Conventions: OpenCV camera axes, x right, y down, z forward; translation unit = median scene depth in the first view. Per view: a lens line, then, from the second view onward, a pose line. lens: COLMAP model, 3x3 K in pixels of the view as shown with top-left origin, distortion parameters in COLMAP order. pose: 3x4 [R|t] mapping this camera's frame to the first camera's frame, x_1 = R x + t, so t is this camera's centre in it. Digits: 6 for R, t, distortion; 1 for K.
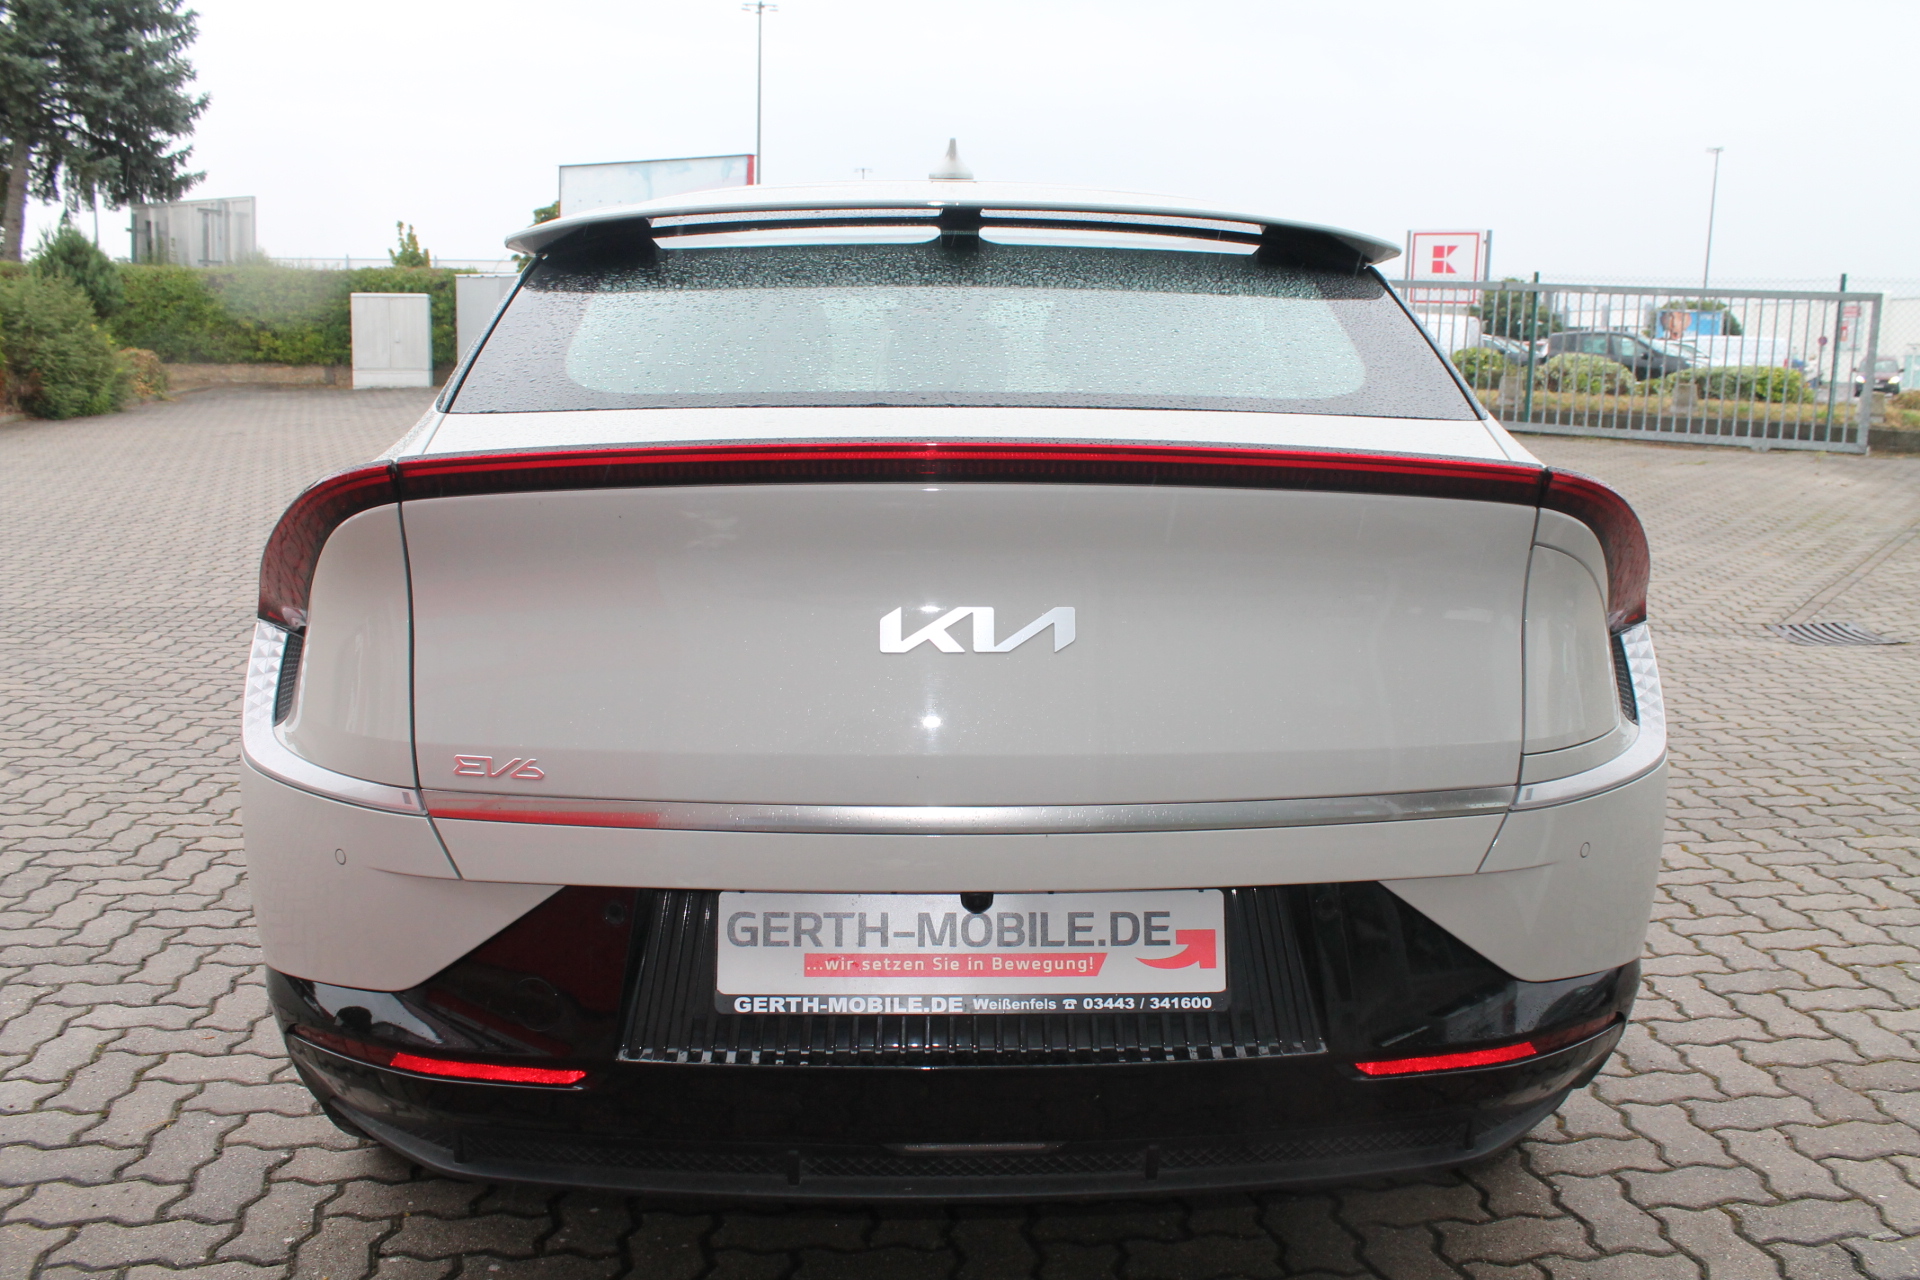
lens RADIAL K [[1589.8, 0, 979.5], [0, 1589.8, 641.0], [0, 0, 1]] dist [-0.126741, 0.107233]
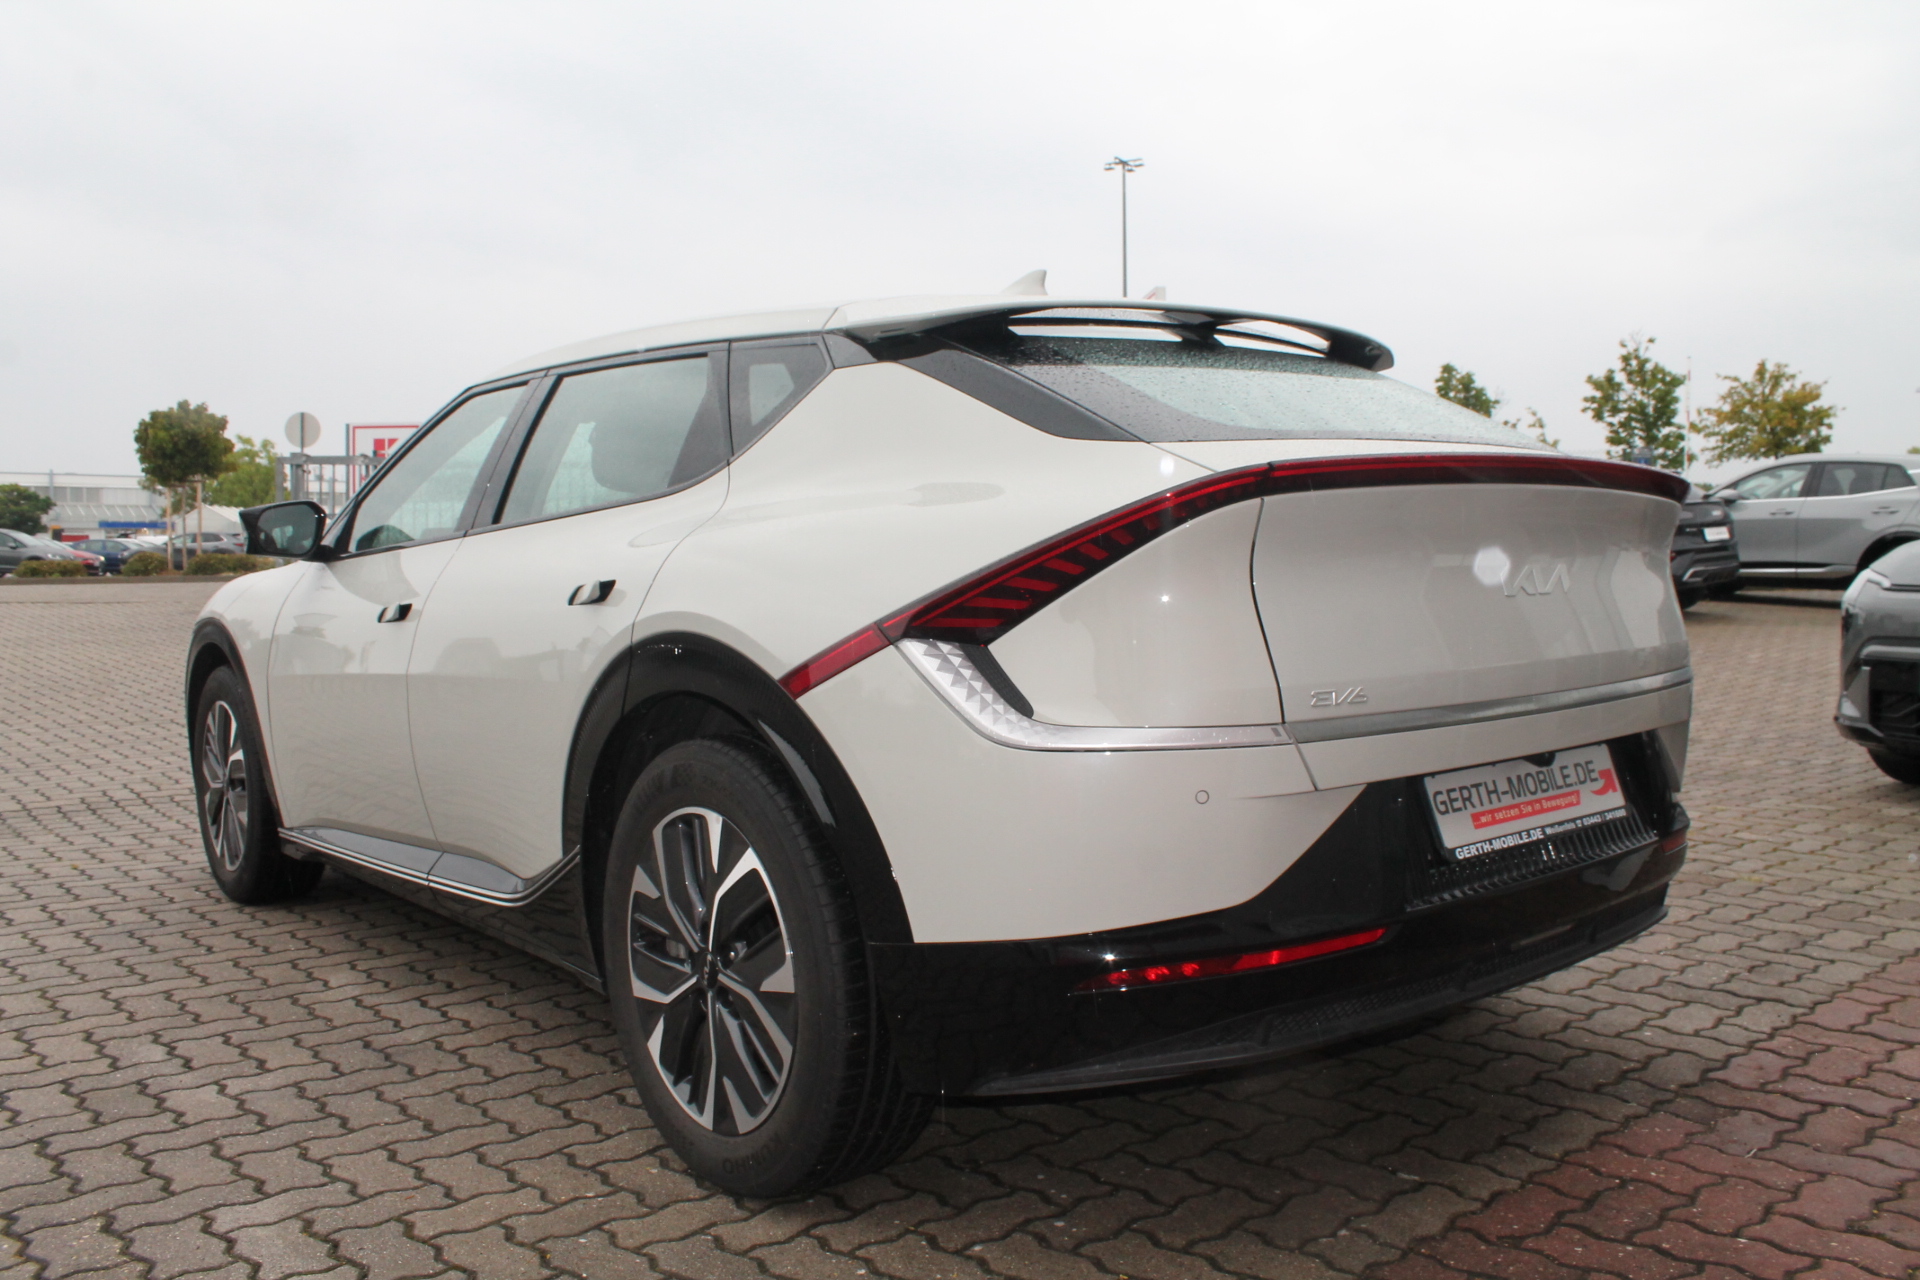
lens RADIAL K [[1589.8, 0, 954.2], [0, 1589.8, 640.2], [0, 0, 1]] dist [-0.126741, 0.107233]
pose [[0.801270, -0.062087, 0.595073, -0.108285], [0.131146, 0.988639, -0.073440, 0.007115], [-0.583753, 0.136887, 0.800309, 0.010089]]
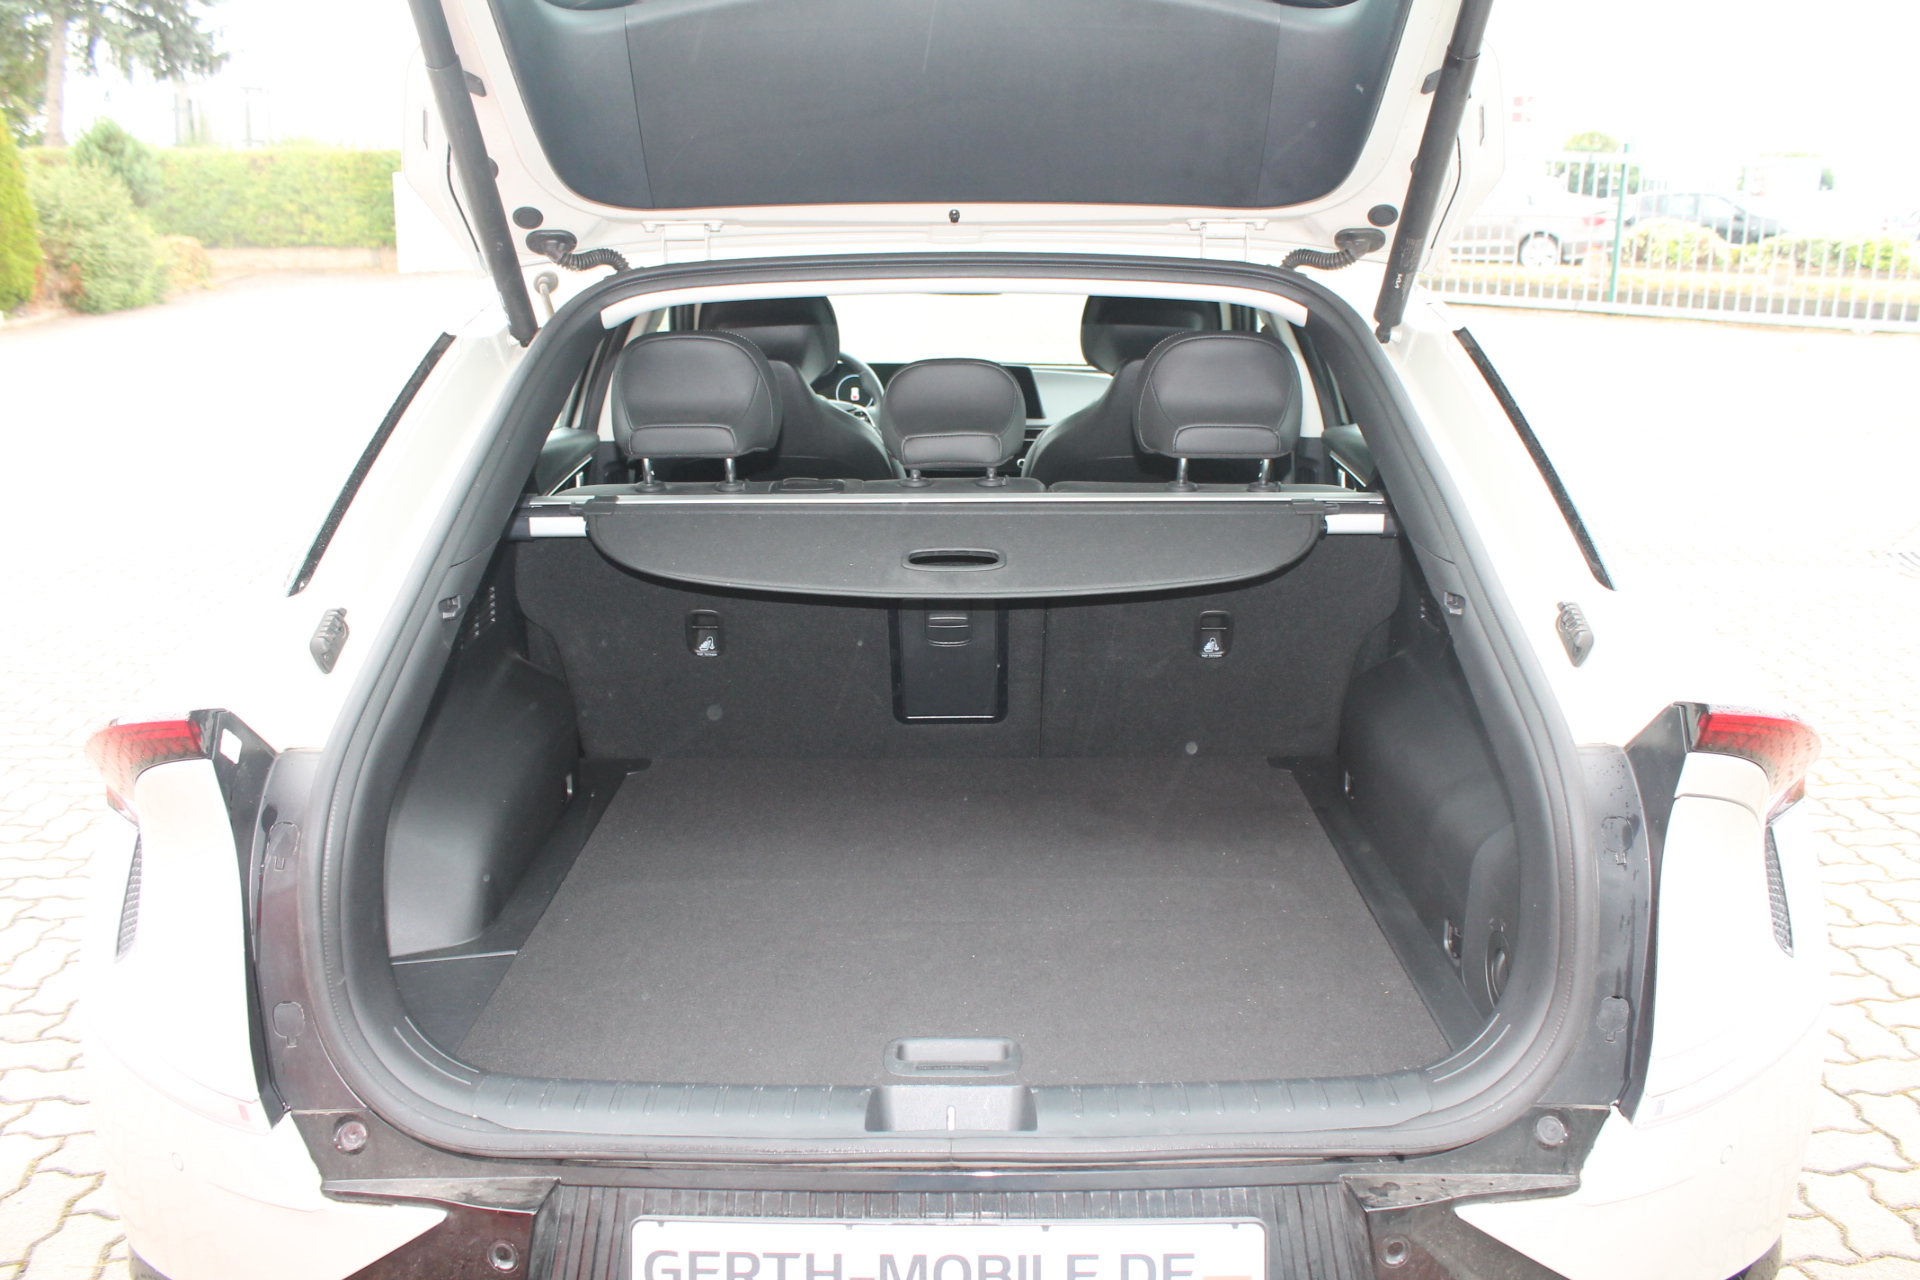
lens RADIAL K [[1594.5, 0, 970.5], [0, 1594.5, 638.9], [0, 0, 1]] dist [-0.113058, 0.090836]
pose [[0.998969, -0.000590, -0.045400, 0.003633], [0.004372, 0.996521, 0.083232, -0.017003], [0.045193, -0.083345, 0.995495, 0.019690]]
